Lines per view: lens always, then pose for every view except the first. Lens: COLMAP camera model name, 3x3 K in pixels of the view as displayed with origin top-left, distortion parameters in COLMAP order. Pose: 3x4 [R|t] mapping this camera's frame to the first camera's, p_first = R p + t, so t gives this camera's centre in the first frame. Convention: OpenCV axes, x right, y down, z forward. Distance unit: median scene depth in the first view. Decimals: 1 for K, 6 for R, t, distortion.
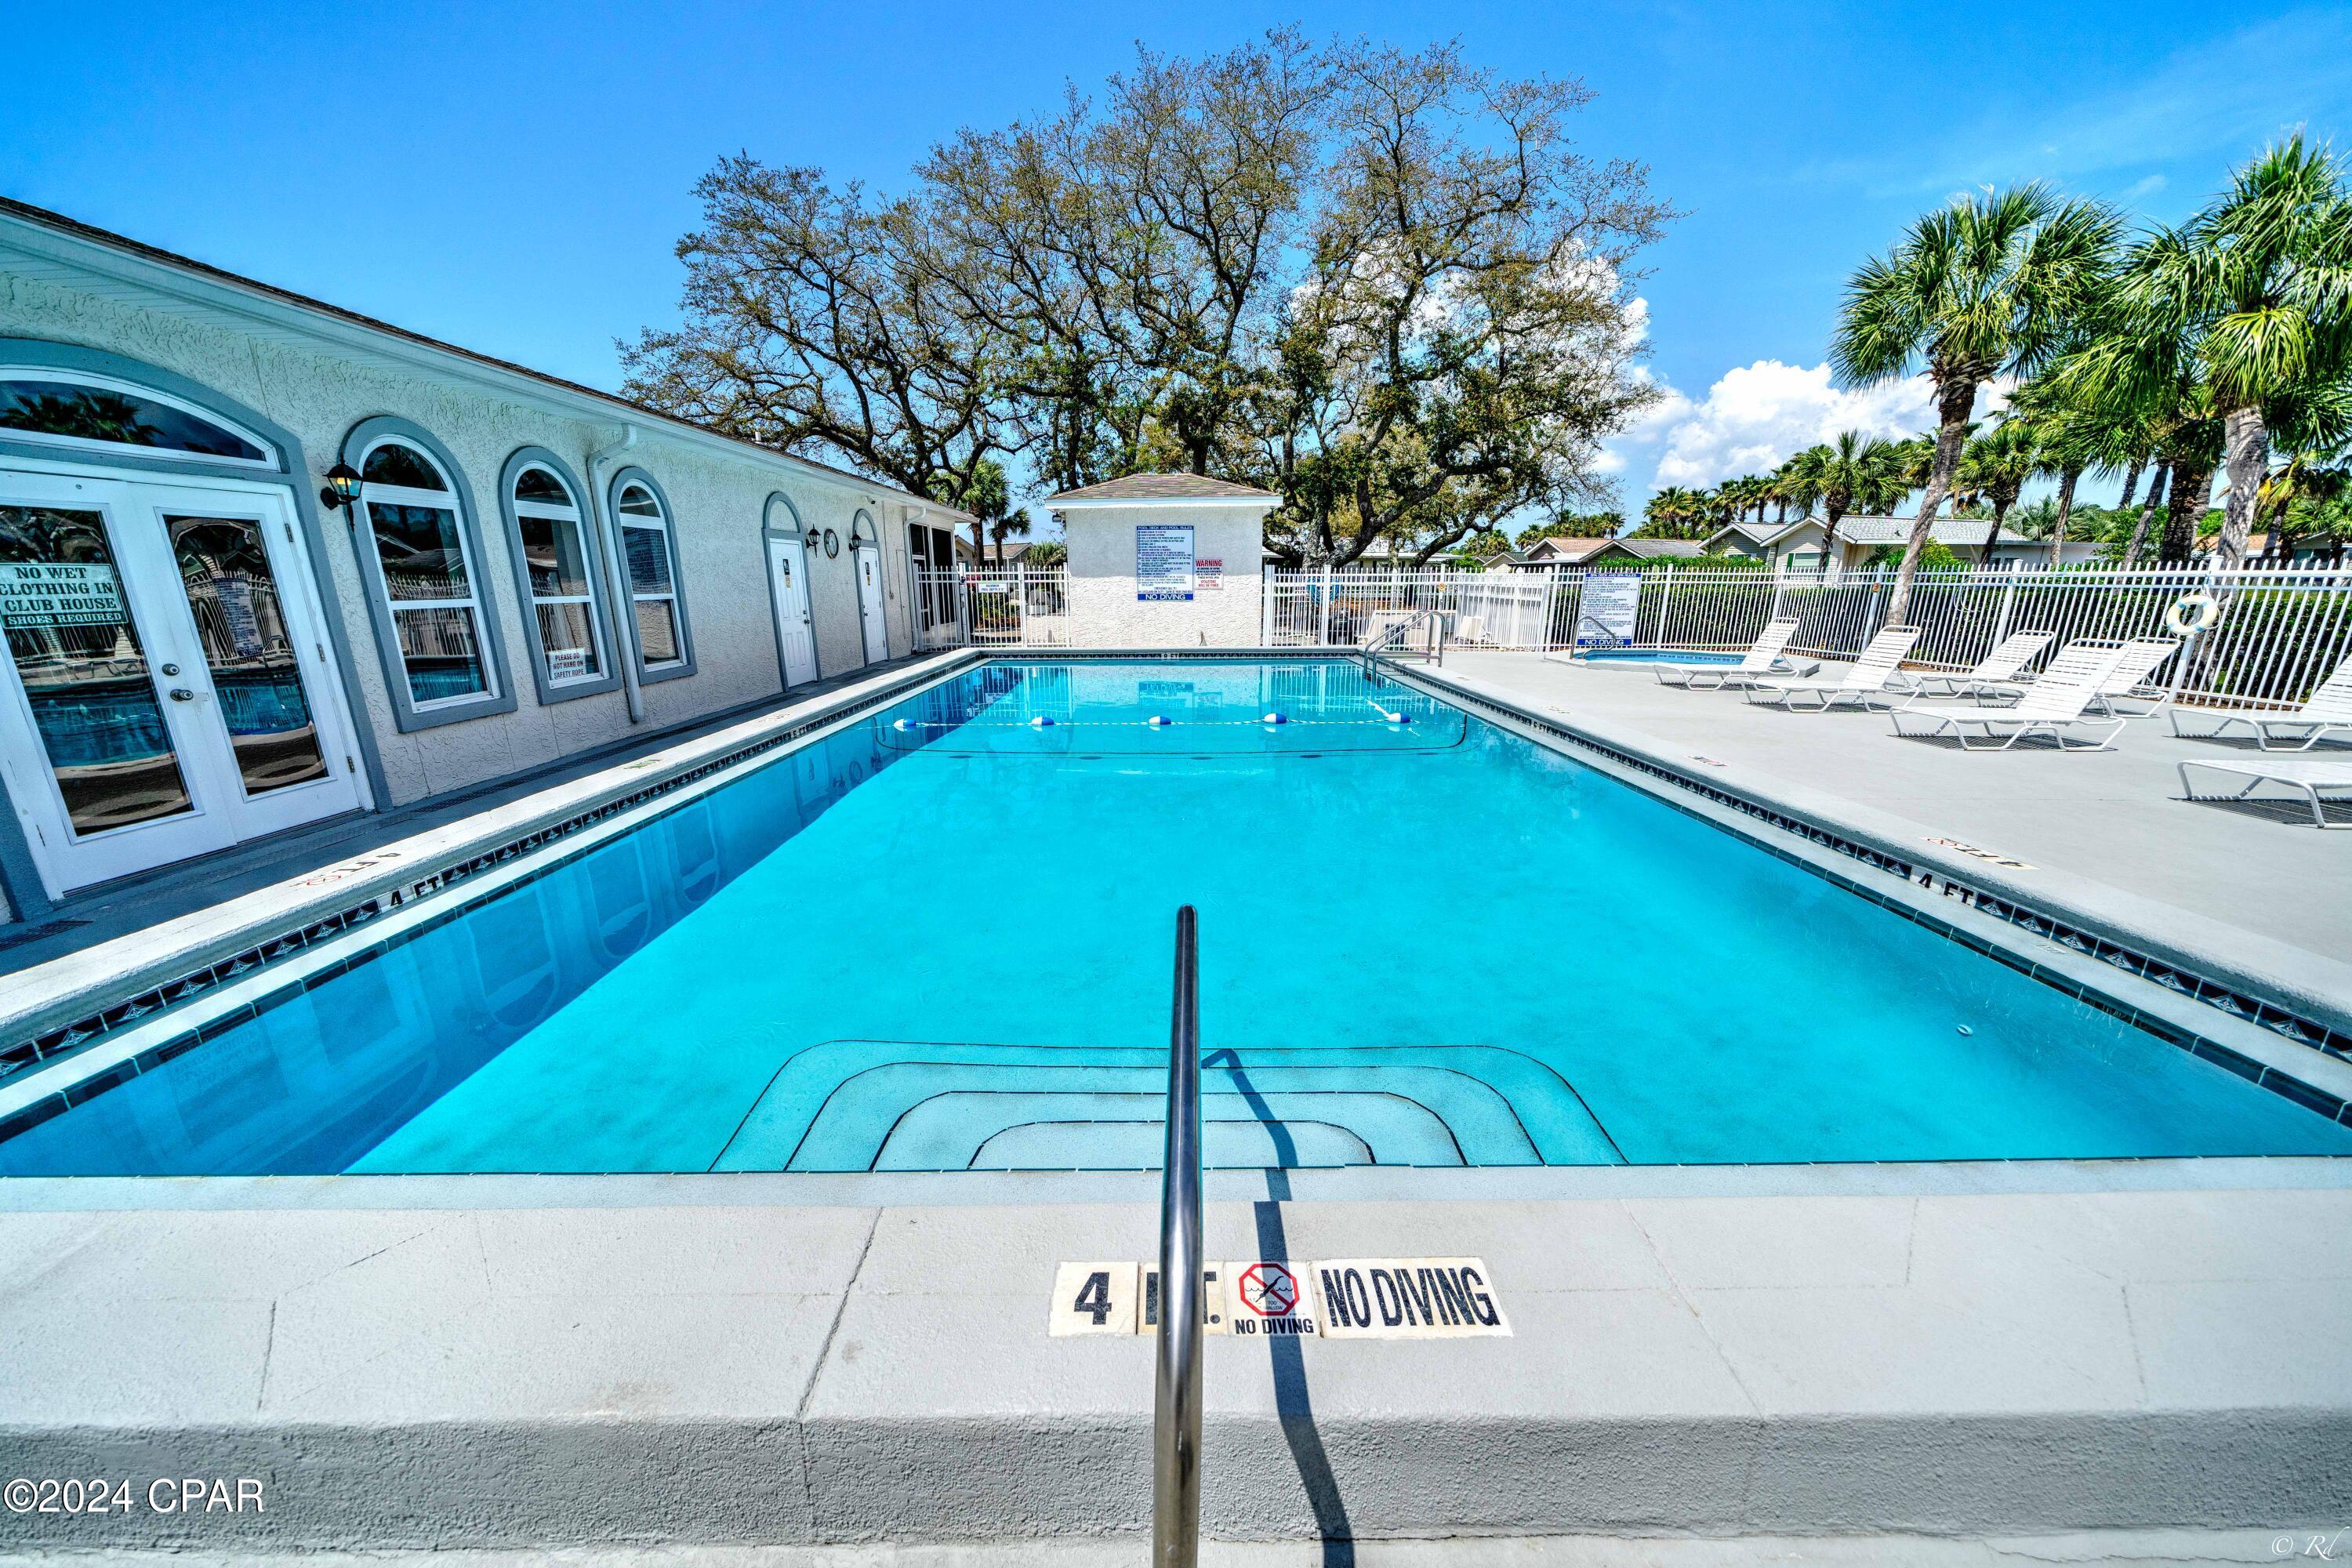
lens RADIAL K [[815.2, 0, 1177.4], [0, 815.2, 790.3], [0, 0, 1]] dist [-0.007924, 0.000070]
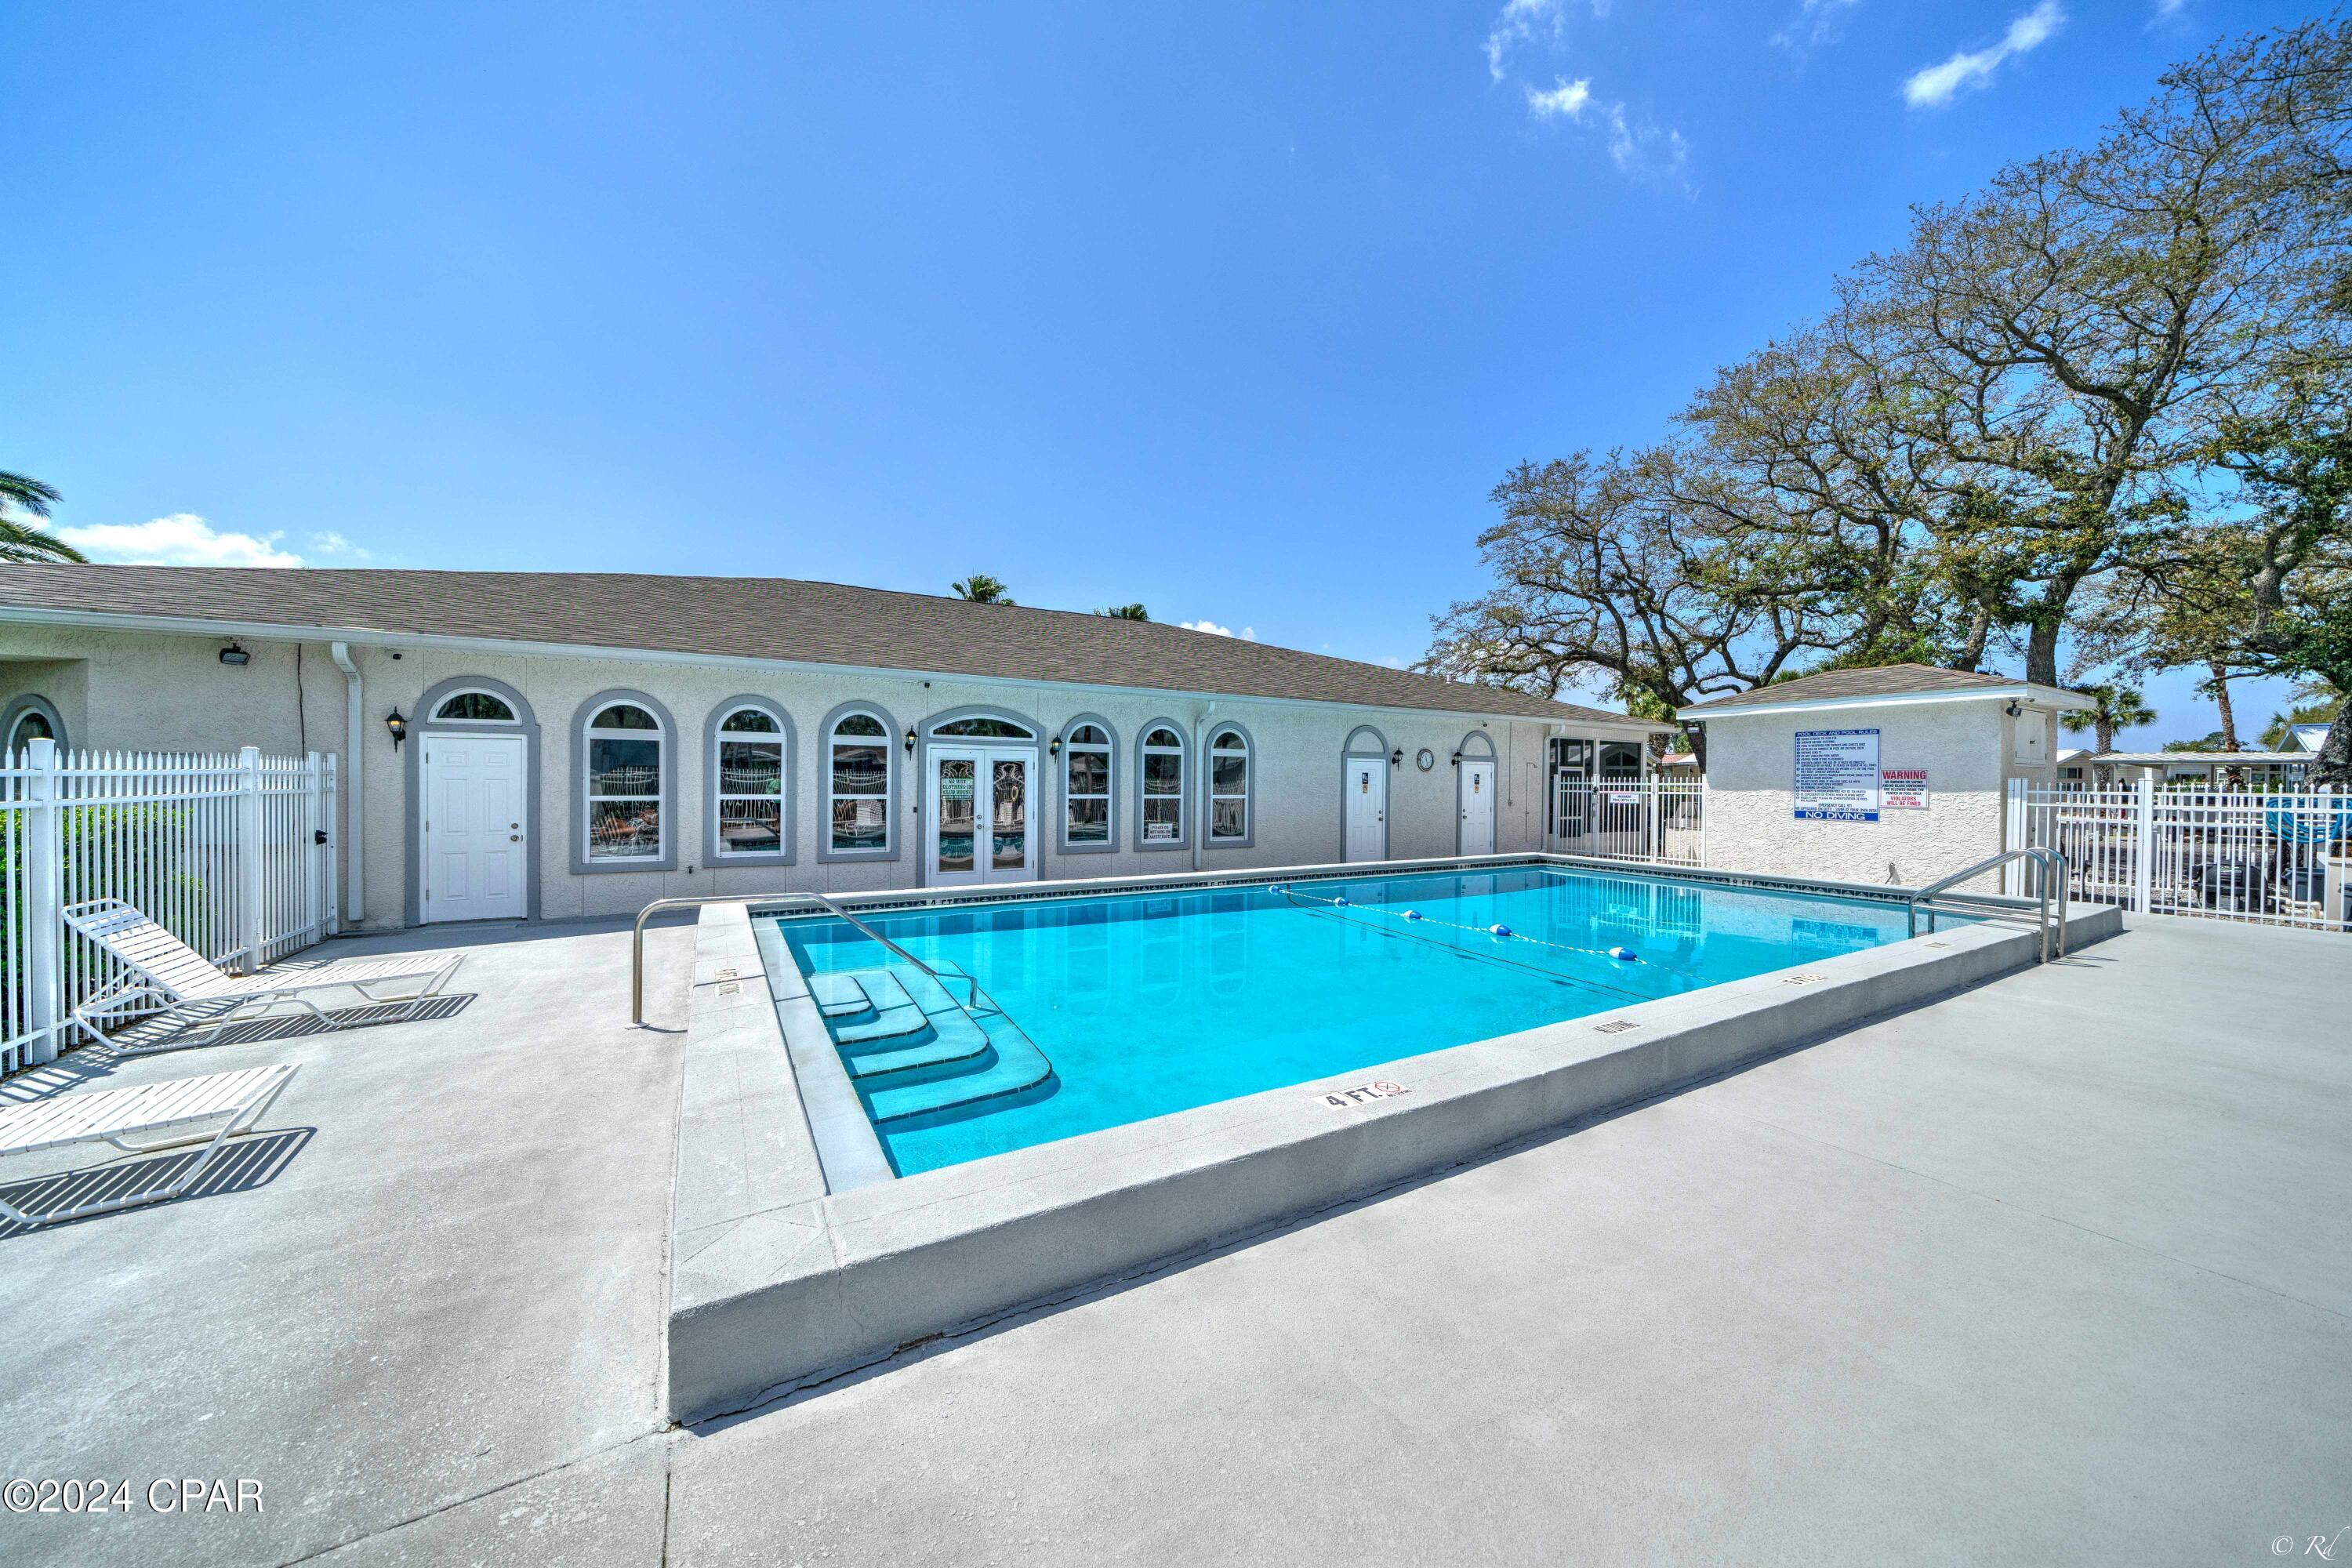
lens RADIAL K [[815.2, 0, 1161.2], [0, 815.2, 776.6], [0, 0, 1]] dist [-0.007924, 0.000070]
pose [[0.477345, 0.004422, -0.878705, 0.377606], [-0.231925, 0.965162, -0.121133, -0.025518], [0.847557, 0.261616, 0.461741, 0.064490]]
